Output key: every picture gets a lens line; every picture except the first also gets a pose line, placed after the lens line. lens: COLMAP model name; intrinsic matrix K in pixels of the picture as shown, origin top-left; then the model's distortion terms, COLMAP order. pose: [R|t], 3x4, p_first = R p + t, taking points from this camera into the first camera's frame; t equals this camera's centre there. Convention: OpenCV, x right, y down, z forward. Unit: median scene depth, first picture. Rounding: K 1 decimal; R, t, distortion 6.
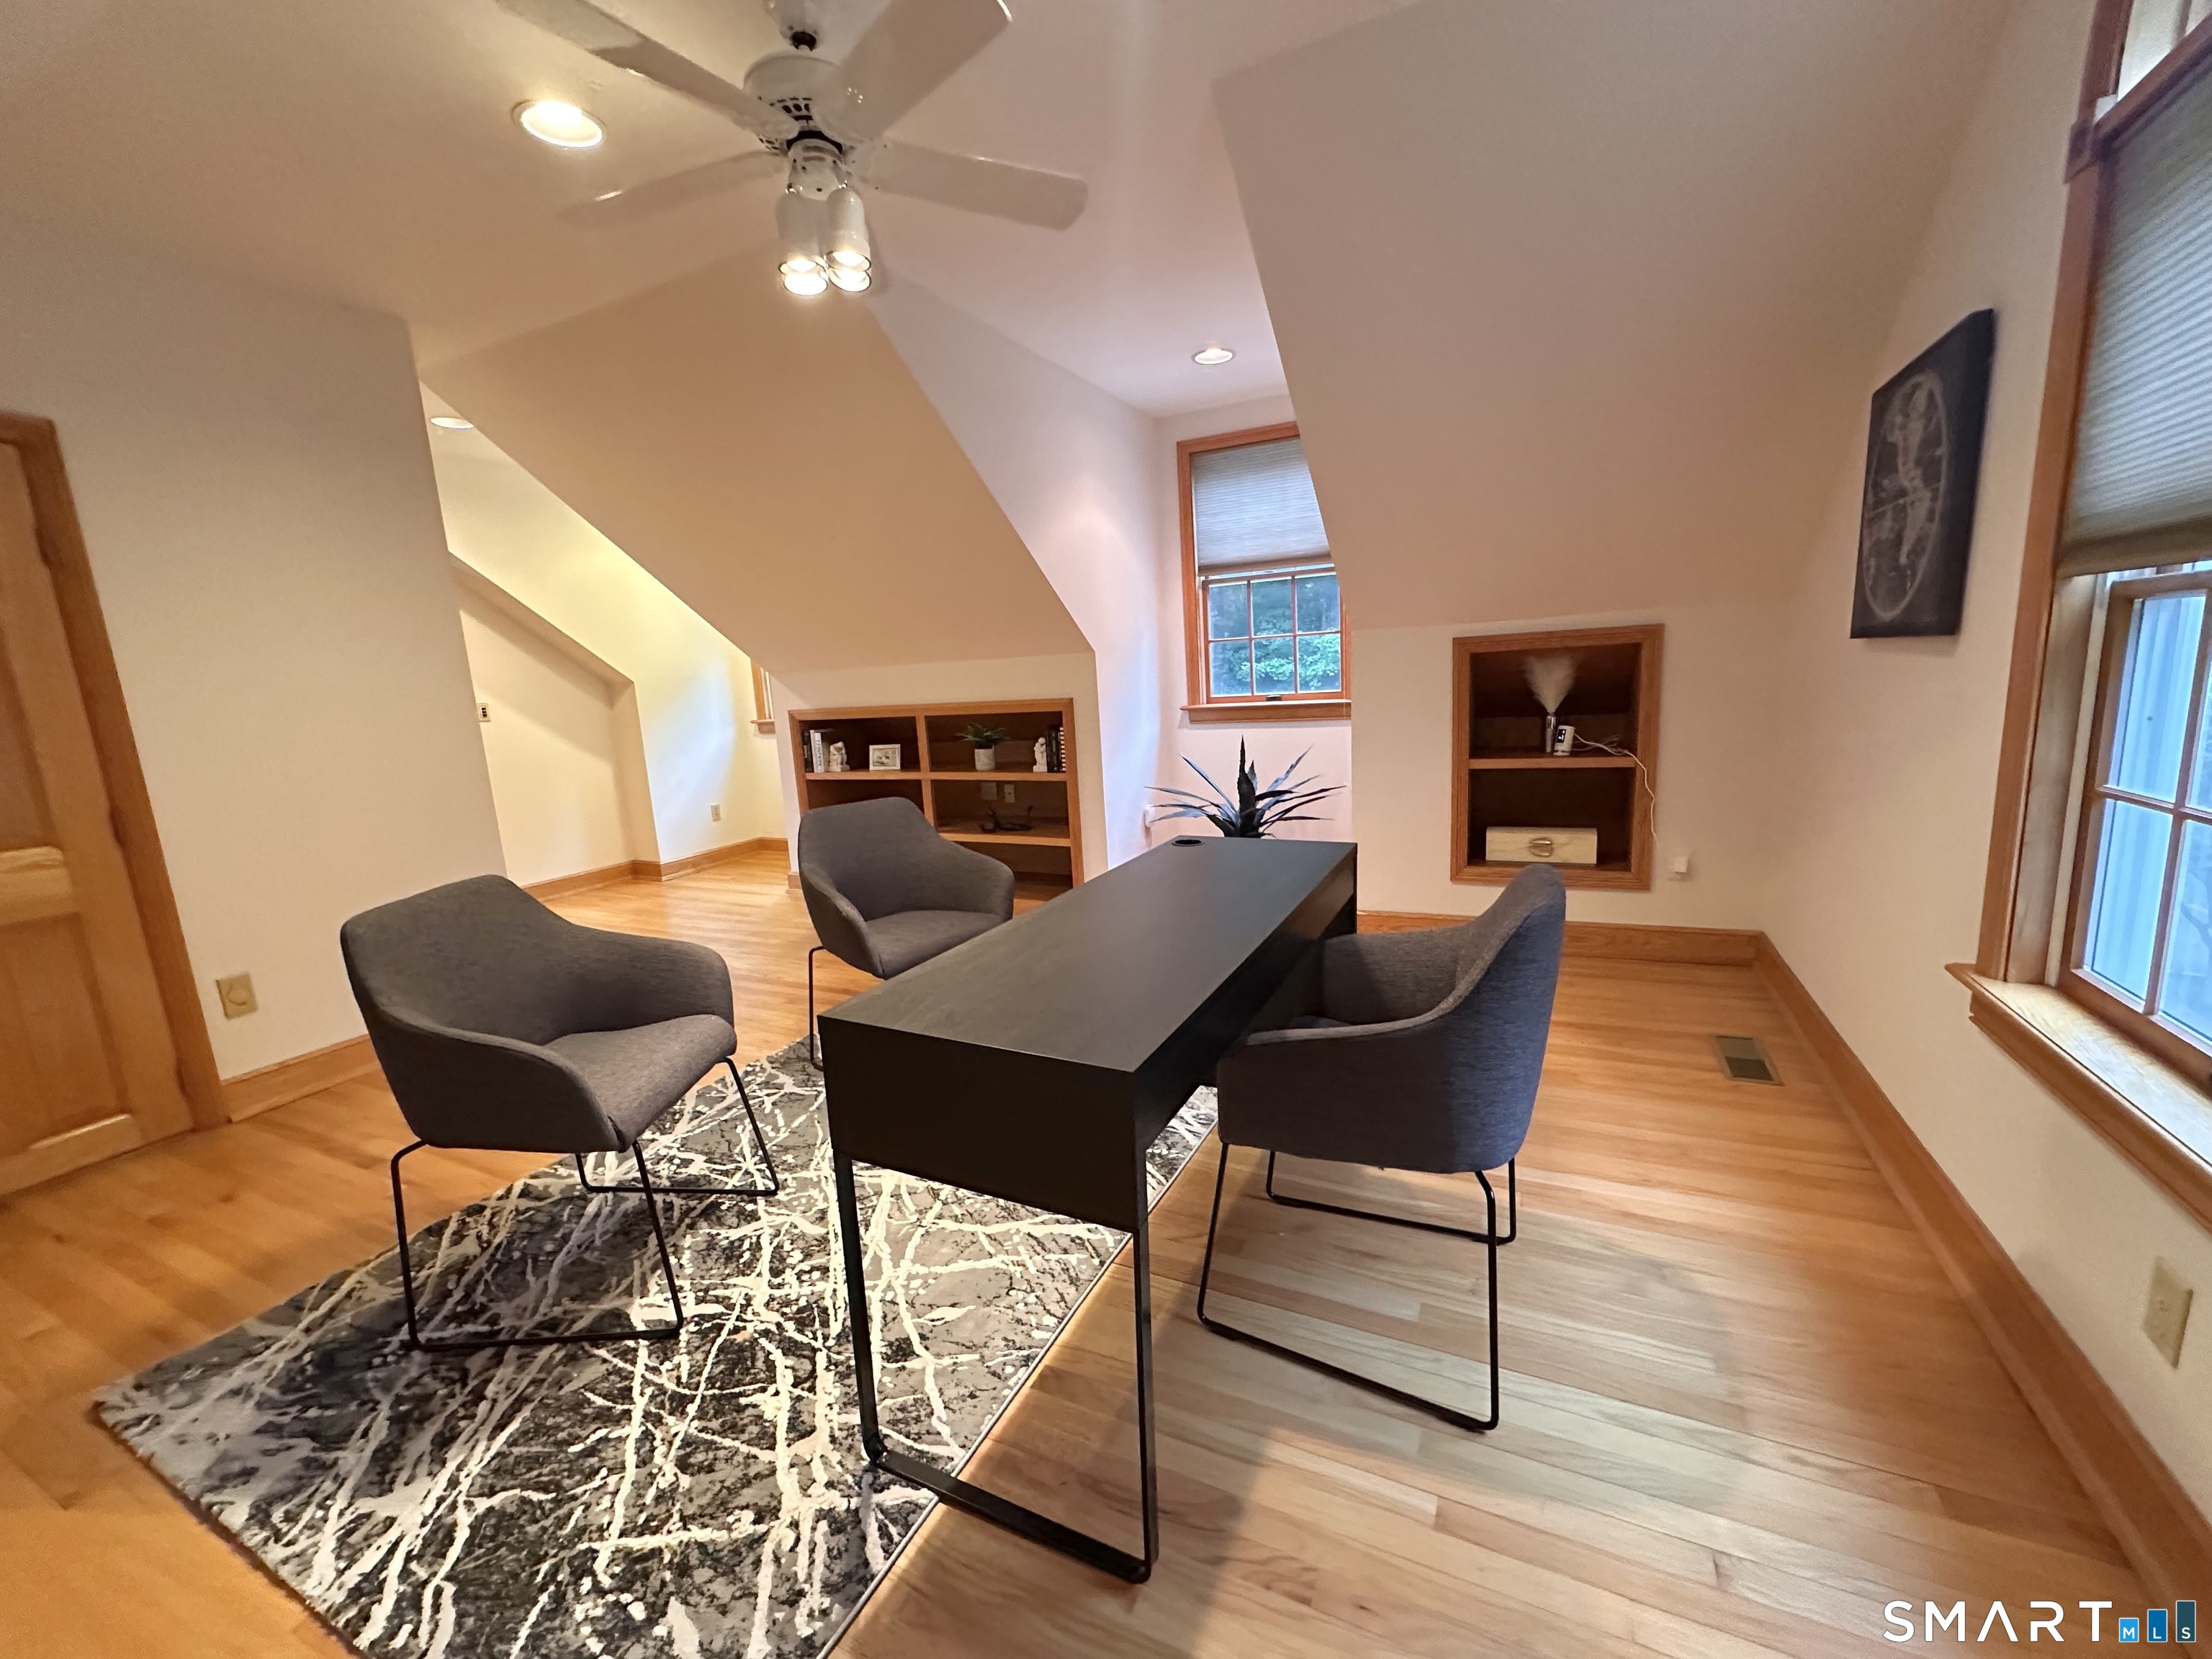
lens RADIAL K [[882.8, 0, 1111.3], [0, 882.8, 830.0], [0, 0, 1]] dist [-0.002670, 0.001397]
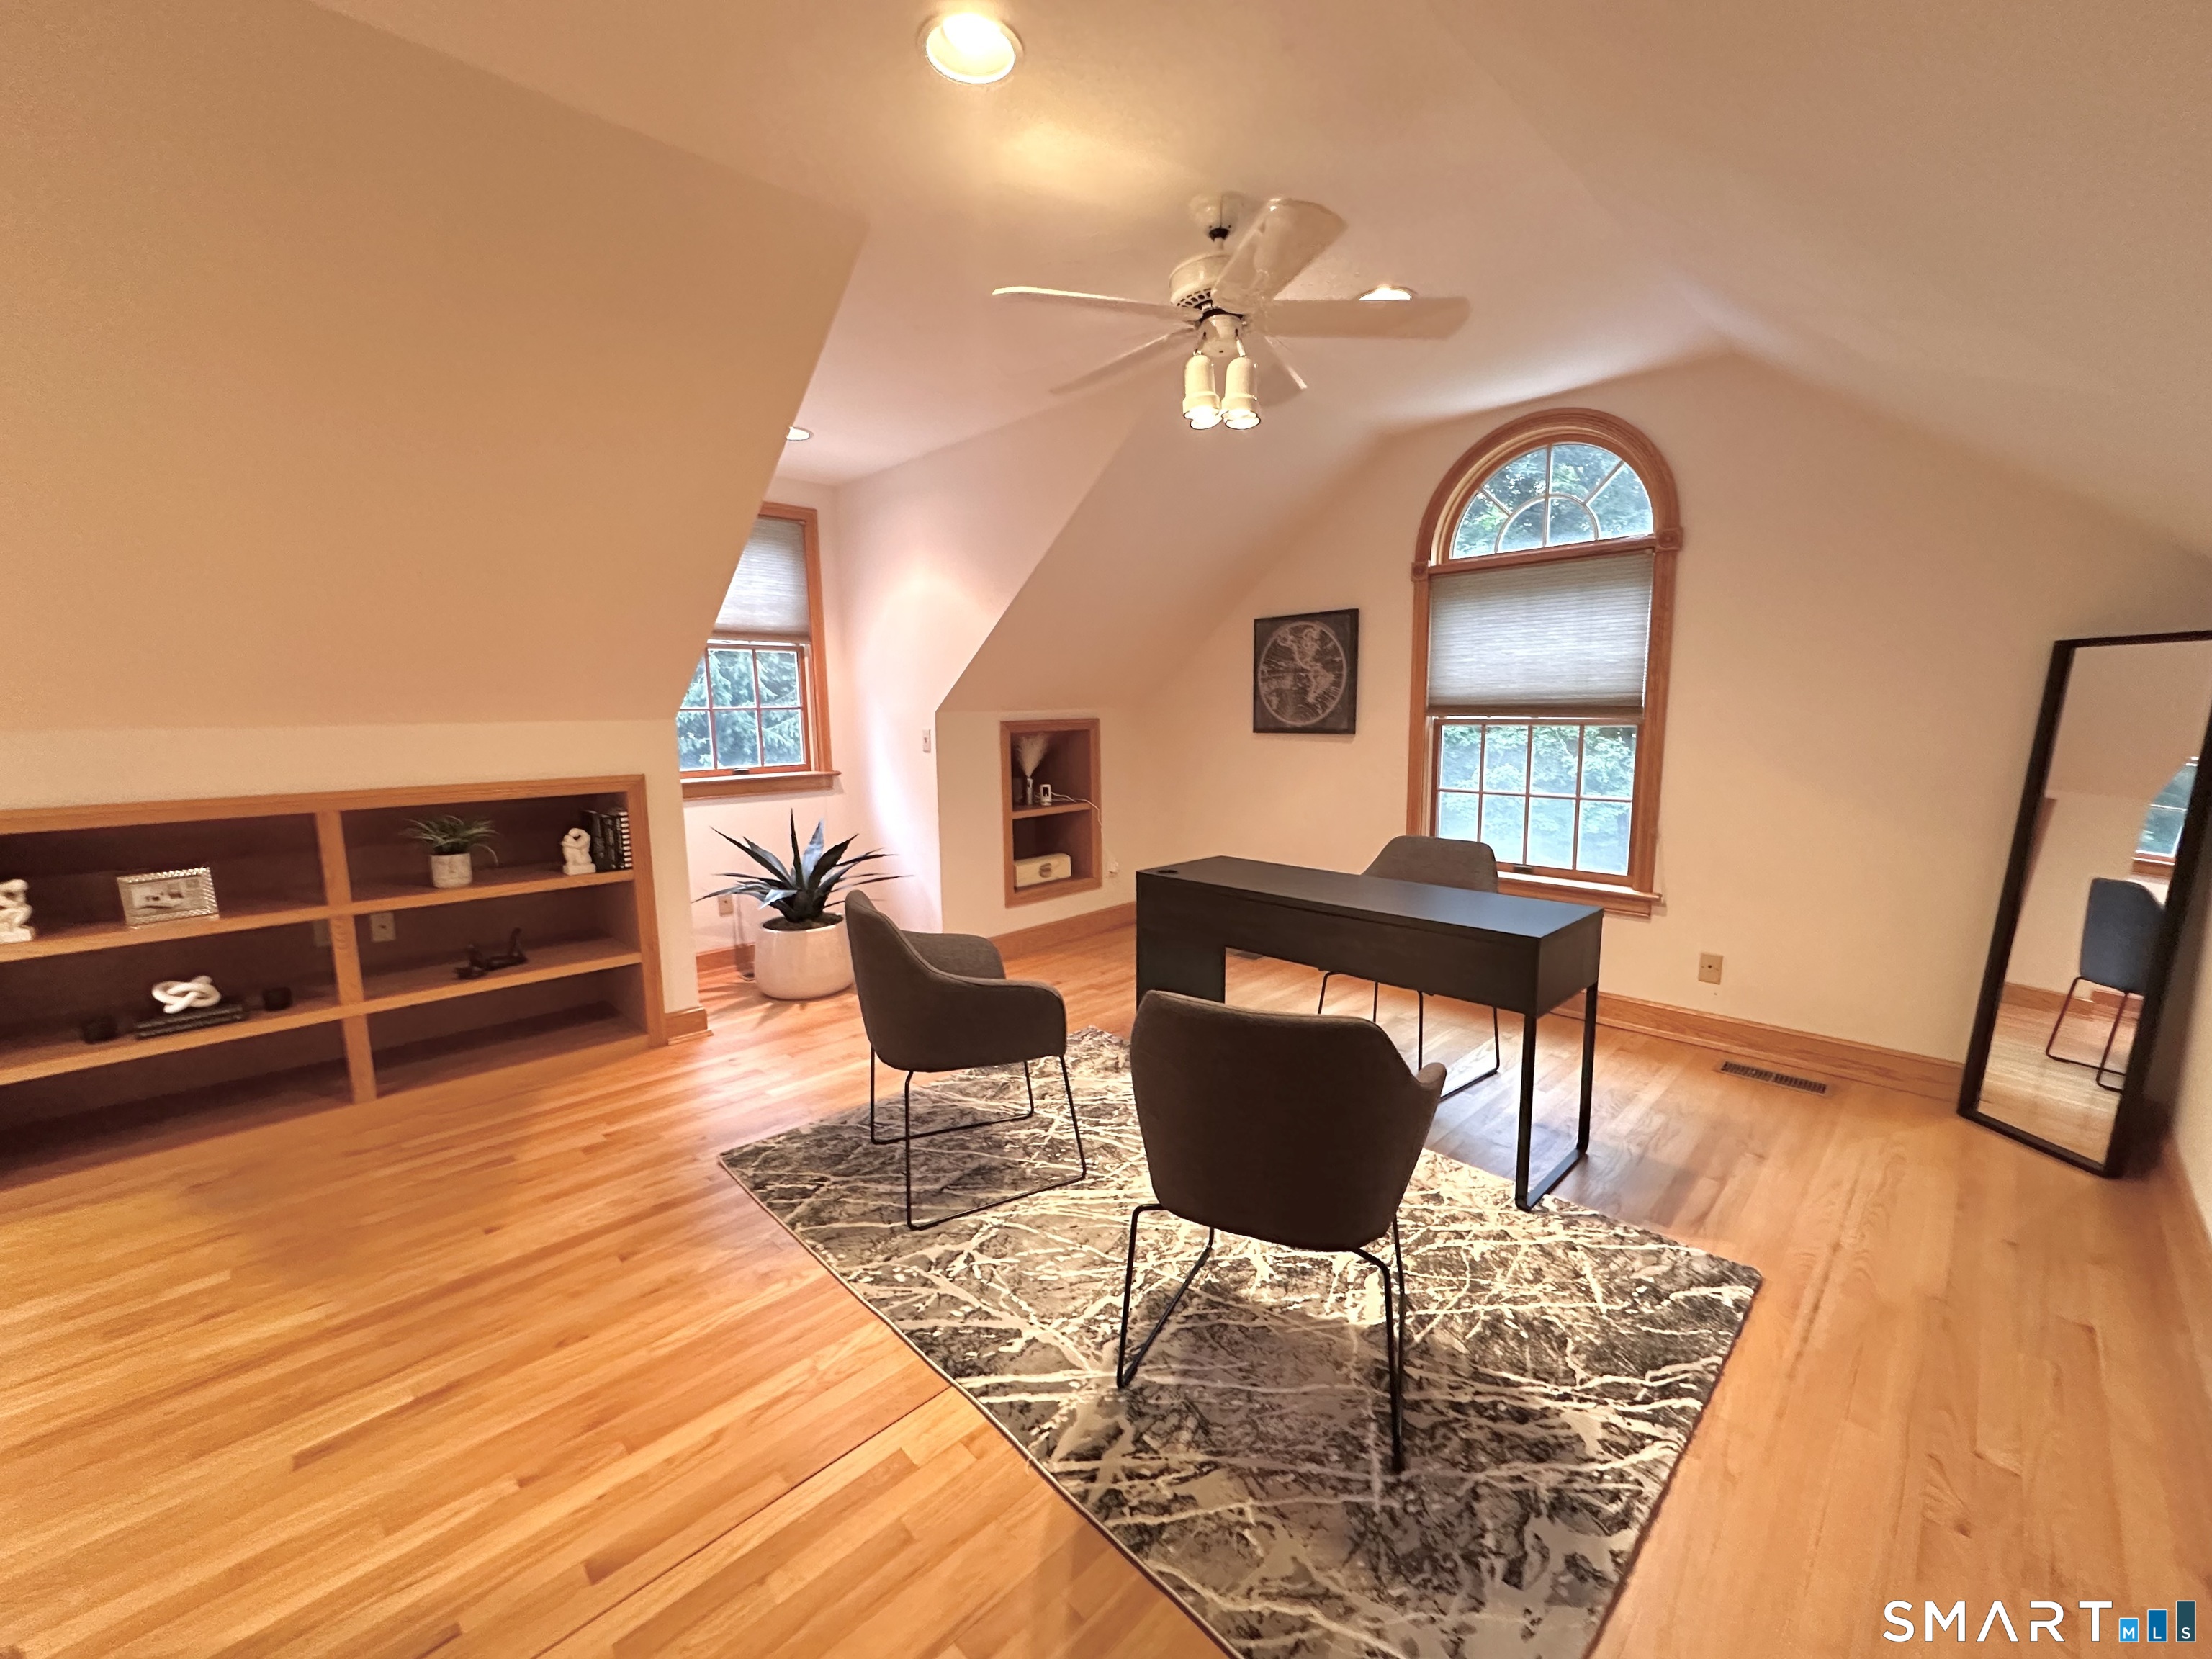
lens RADIAL K [[882.8, 0, 1111.5], [0, 882.8, 826.0], [0, 0, 1]] dist [-0.002670, 0.001397]
pose [[0.333833, -0.074203, 0.939707, -1.869621], [0.158907, 0.987060, 0.021490, -0.150164], [-0.929142, 0.142152, 0.341305, 0.964852]]
